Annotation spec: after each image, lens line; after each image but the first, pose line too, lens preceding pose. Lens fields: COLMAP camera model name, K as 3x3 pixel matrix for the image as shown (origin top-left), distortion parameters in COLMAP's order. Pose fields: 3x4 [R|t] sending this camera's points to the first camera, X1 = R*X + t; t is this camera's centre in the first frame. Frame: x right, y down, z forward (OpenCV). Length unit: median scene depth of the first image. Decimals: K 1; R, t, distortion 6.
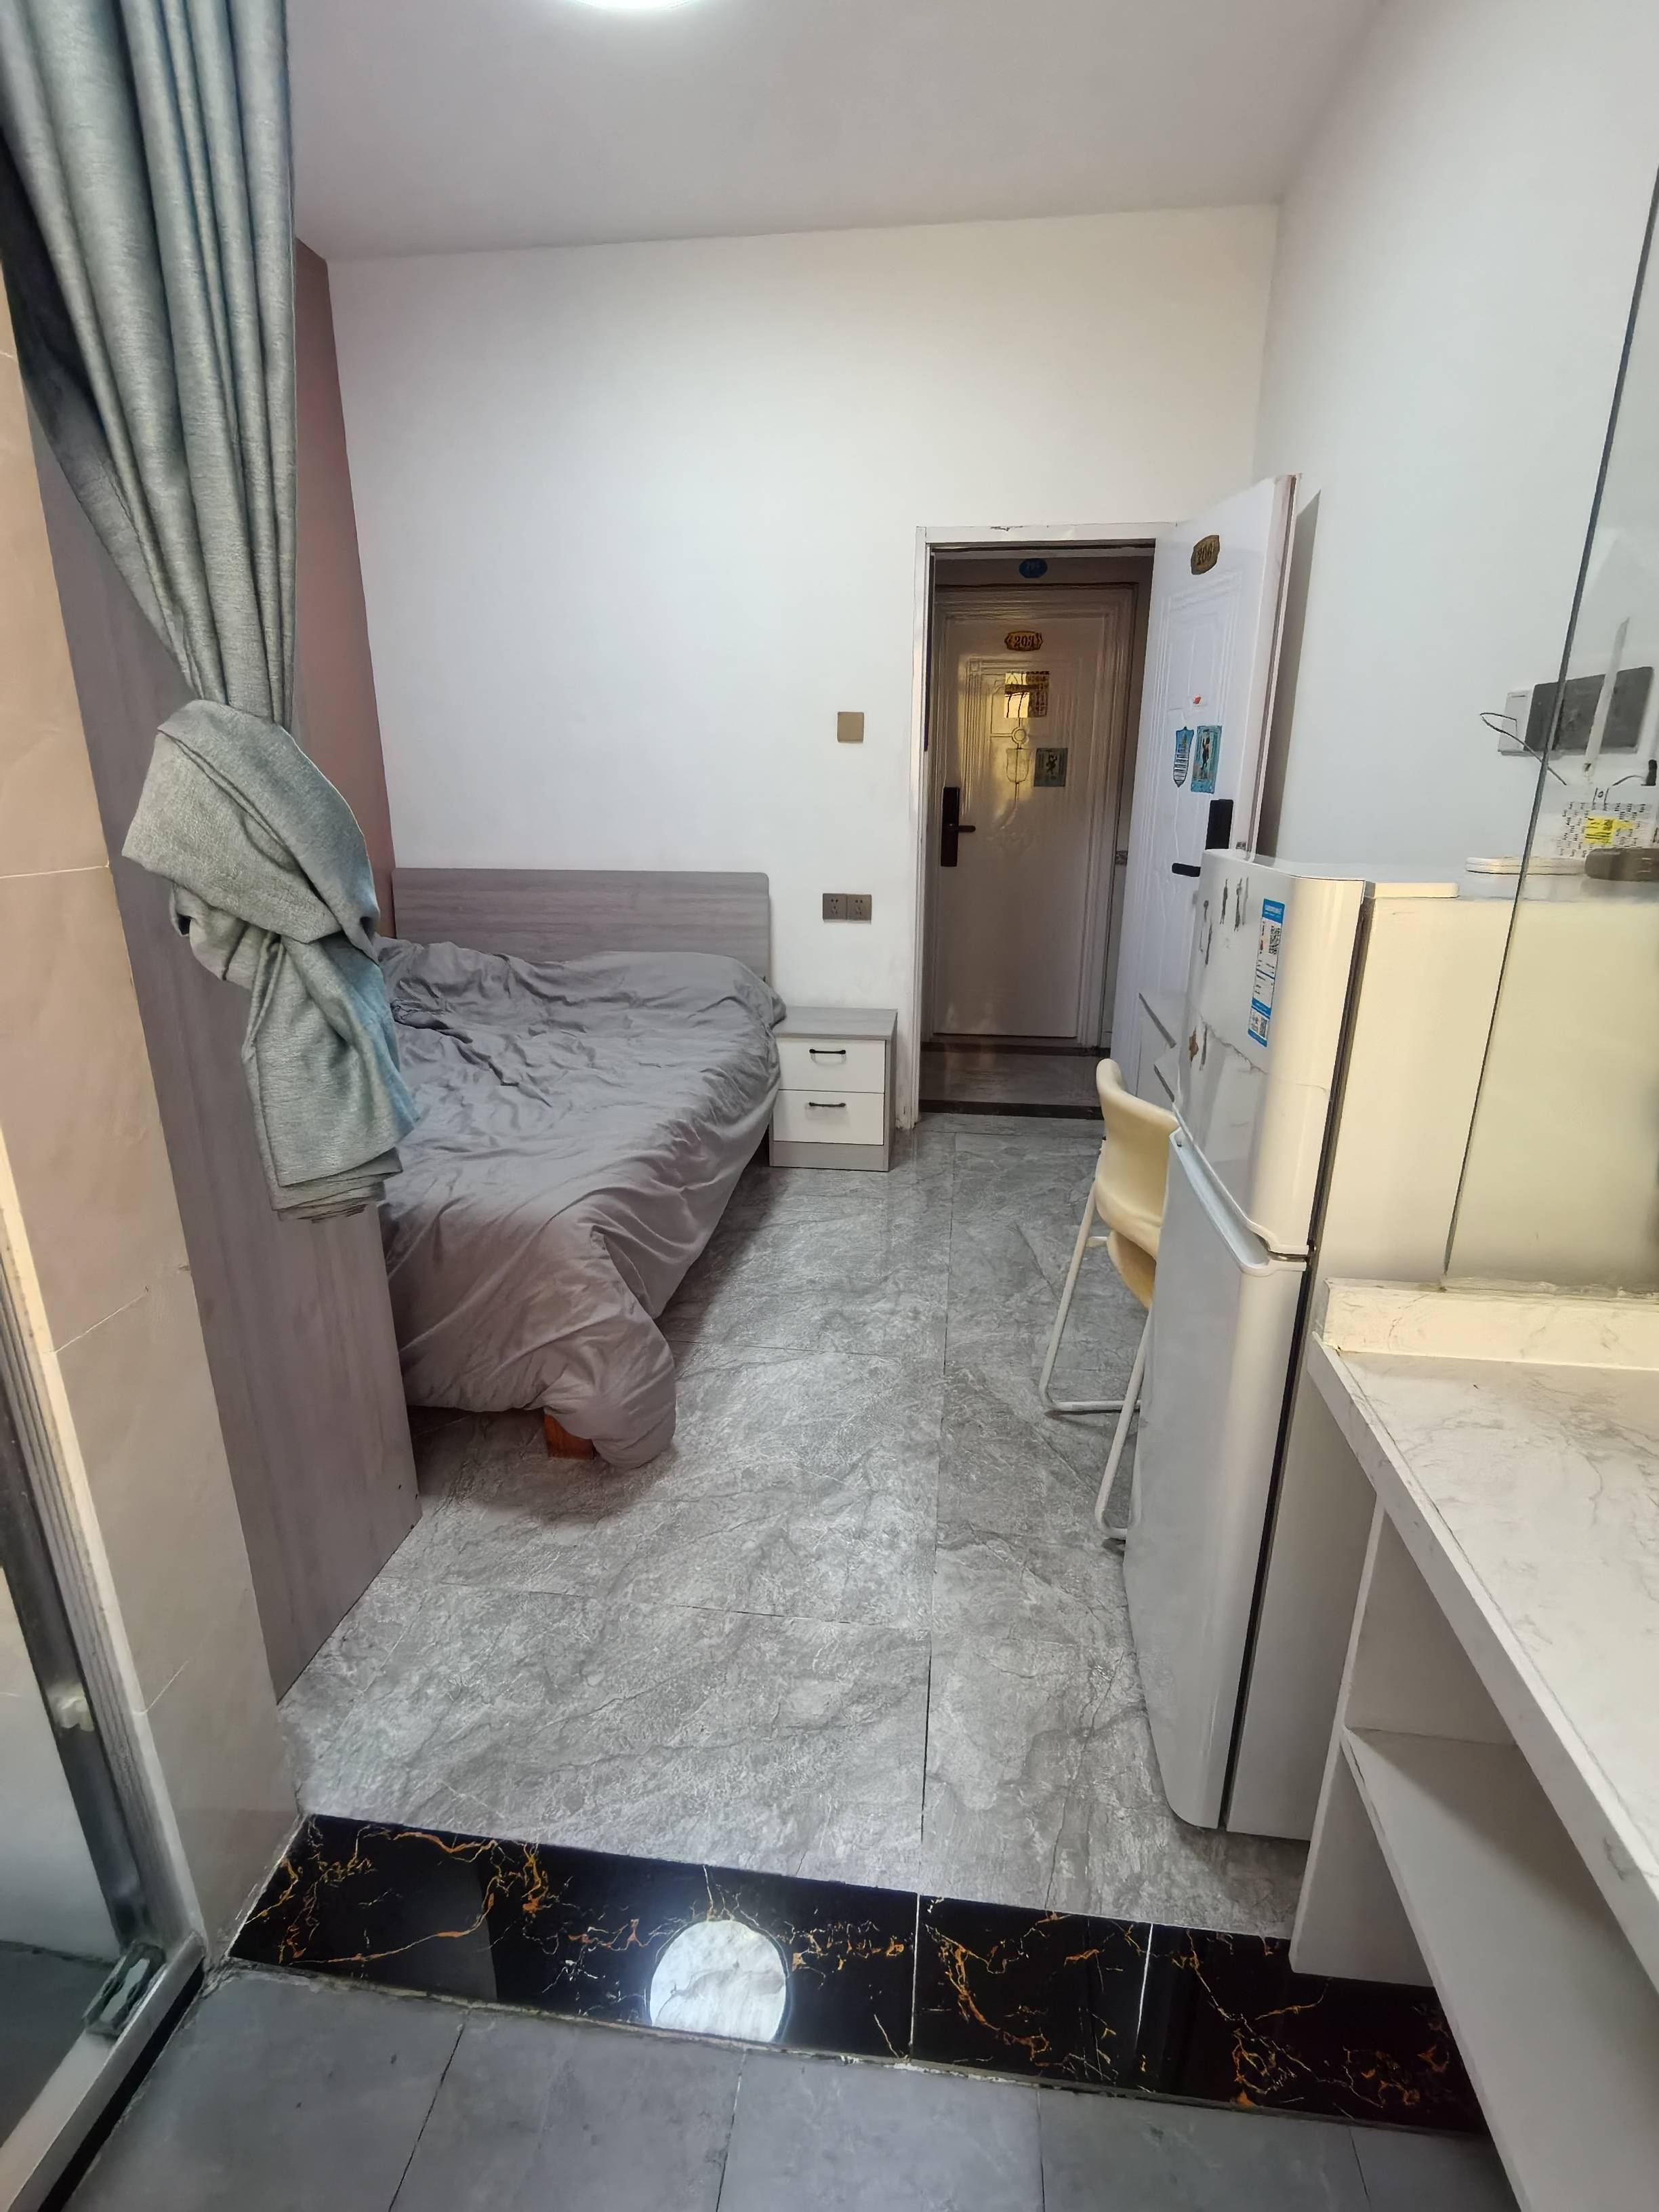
lens RADIAL K [[1053.1, 0, 842.8], [0, 1053.1, 1103.8], [0, 0, 1]] dist [0.001086, -0.006594]
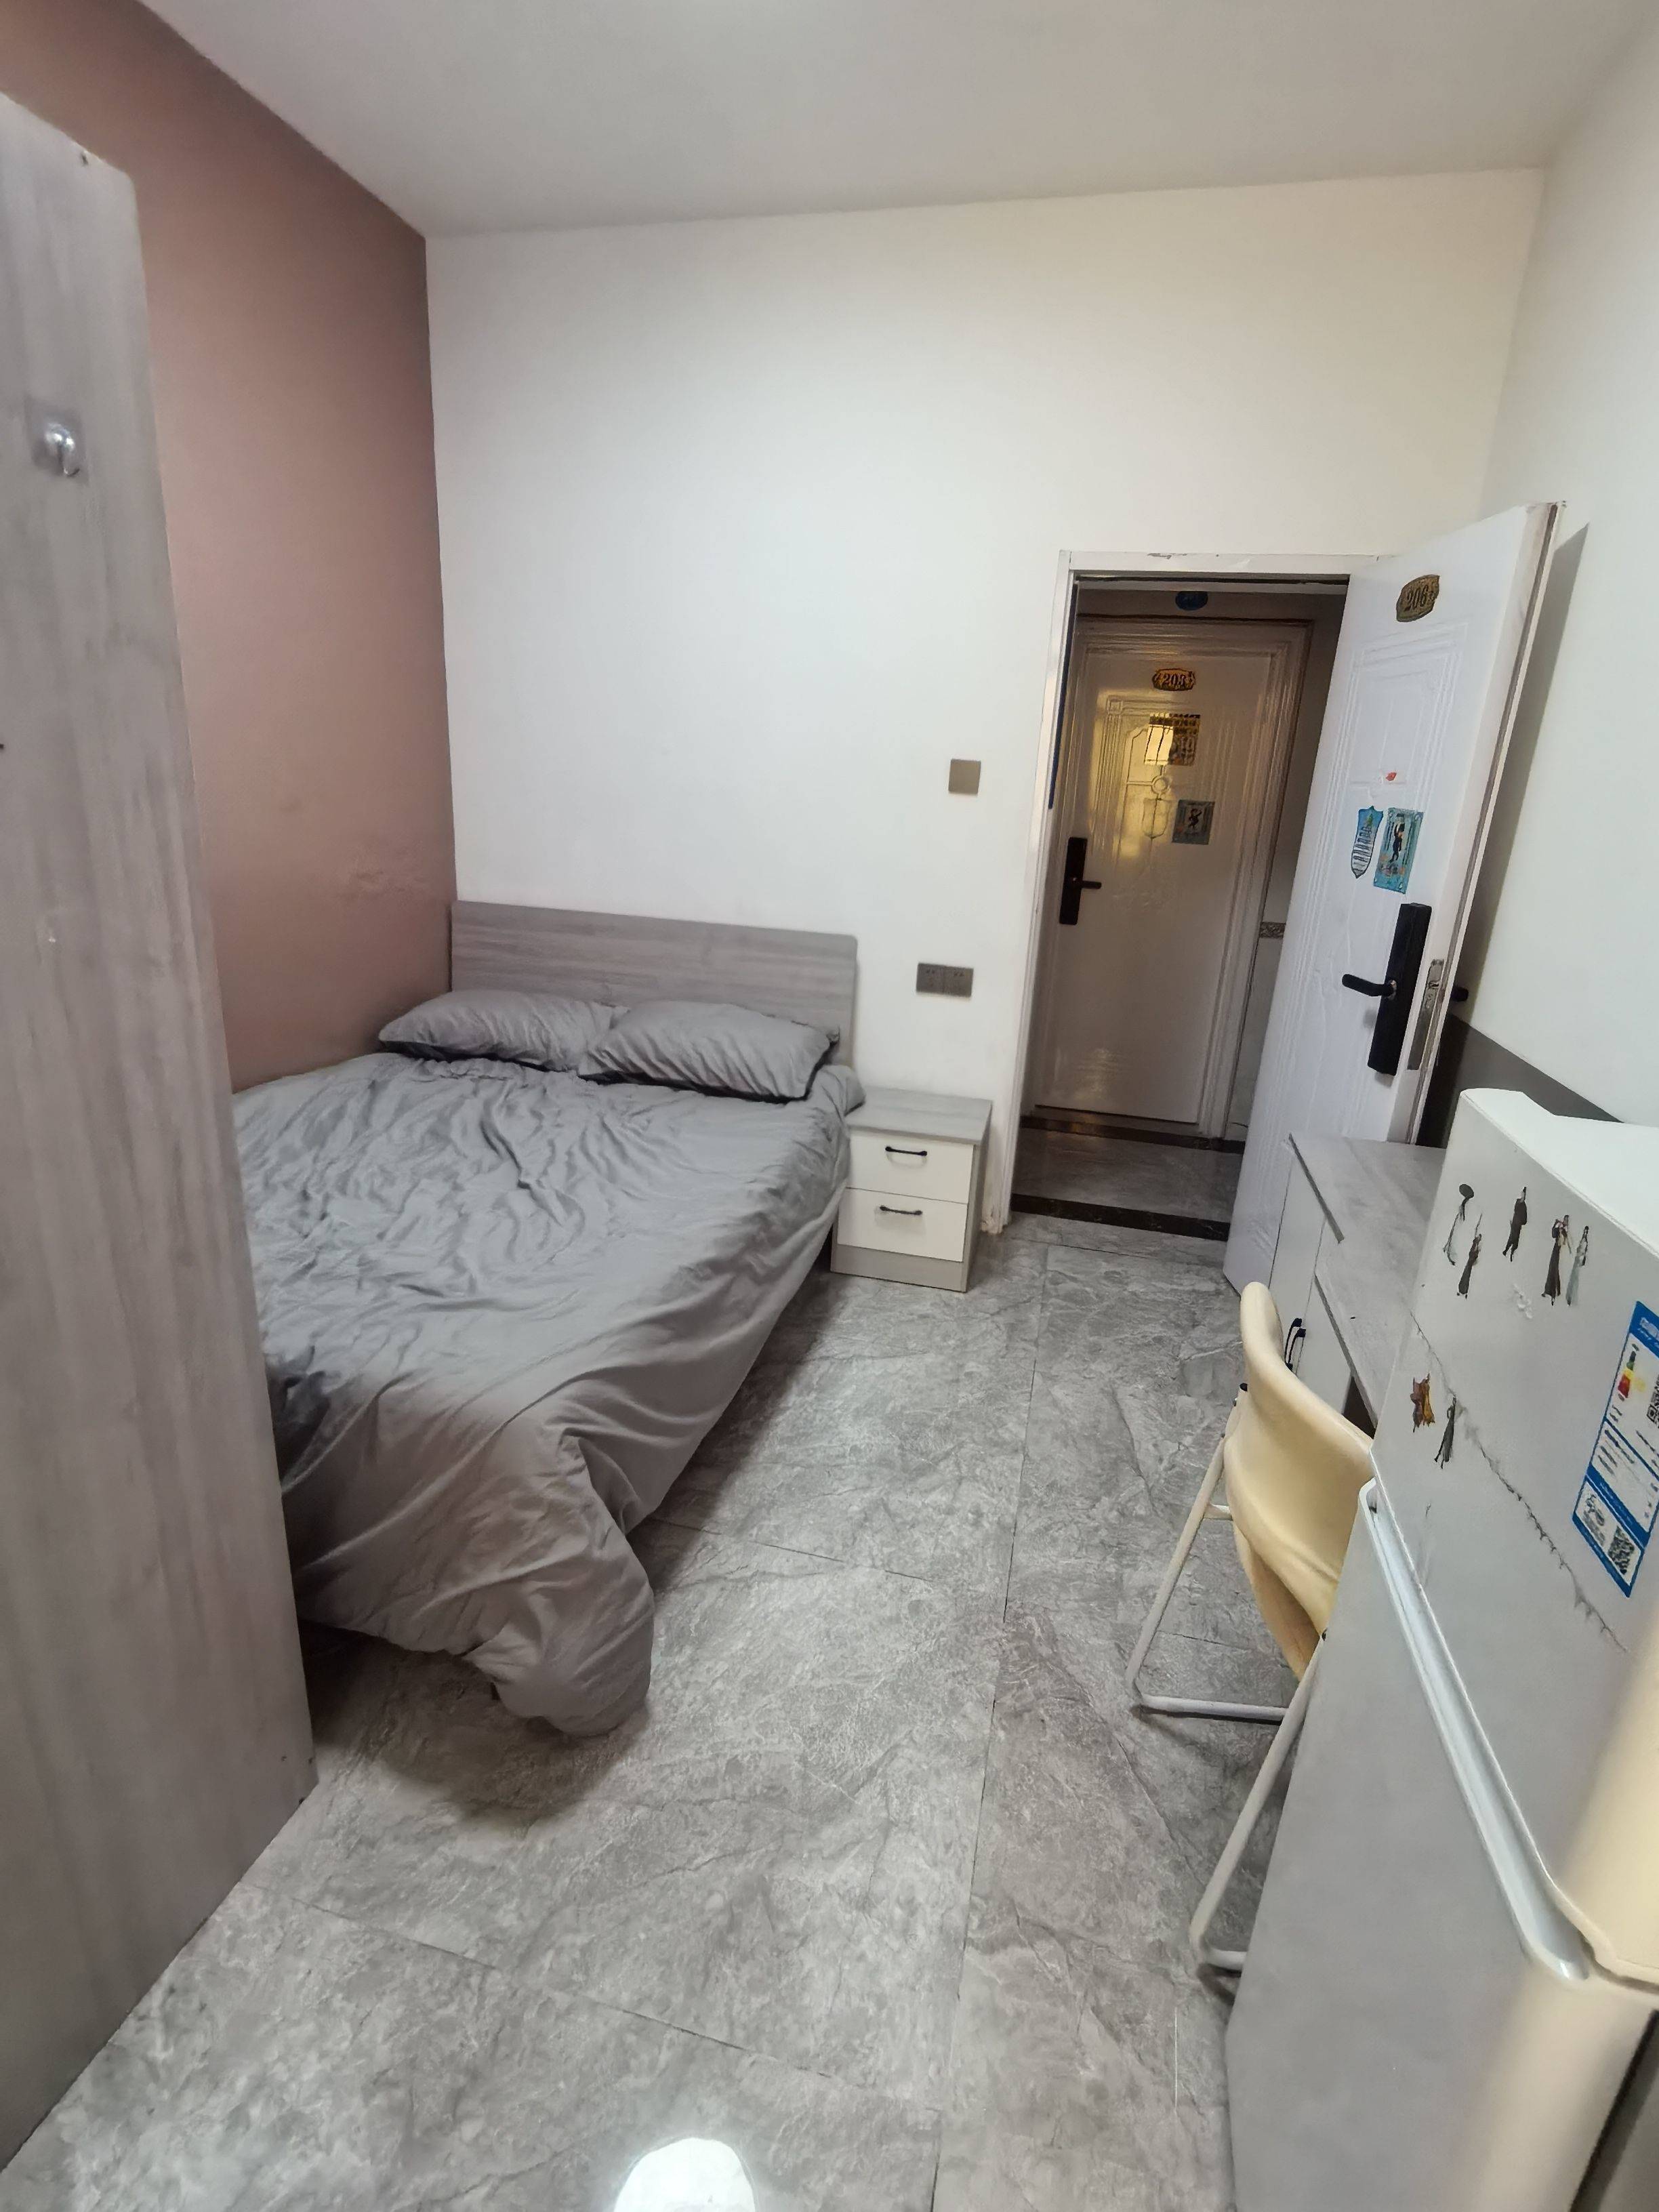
lens RADIAL K [[1053.1, 0, 842.8], [0, 1053.1, 1103.8], [0, 0, 1]] dist [0.001086, -0.006594]
pose [[0.992000, 0.082142, -0.095857, 0.020454], [-0.082931, 0.996546, -0.004269, -0.119257], [0.095175, 0.012184, 0.995386, 0.200300]]
